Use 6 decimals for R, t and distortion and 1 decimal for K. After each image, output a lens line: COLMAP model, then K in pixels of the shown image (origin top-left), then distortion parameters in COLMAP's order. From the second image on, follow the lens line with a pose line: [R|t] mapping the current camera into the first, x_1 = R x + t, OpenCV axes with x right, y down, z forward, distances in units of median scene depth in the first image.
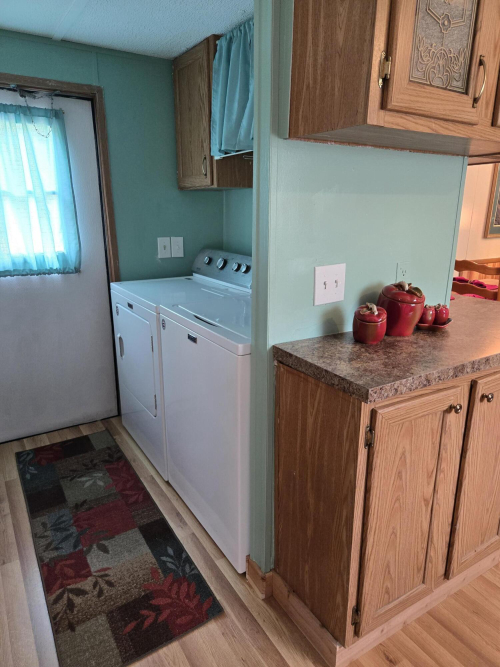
lens RADIAL K [[446.7, 0, 249.5], [0, 446.7, 334.6], [0, 0, 1]] dist [-0.002093, -0.003766]
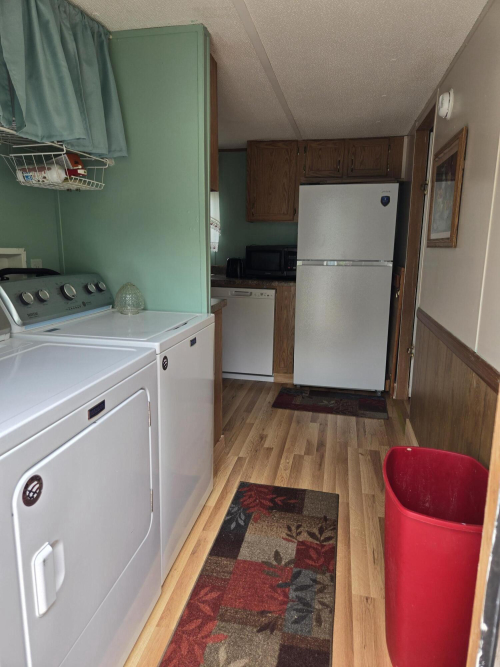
lens RADIAL K [[446.7, 0, 249.2], [0, 446.7, 332.2], [0, 0, 1]] dist [-0.002093, -0.003766]
pose [[-0.722682, -0.150337, 0.674633, -0.939890], [0.185880, 0.897827, 0.399193, -0.415130], [-0.665717, 0.413890, -0.620899, 1.547810]]
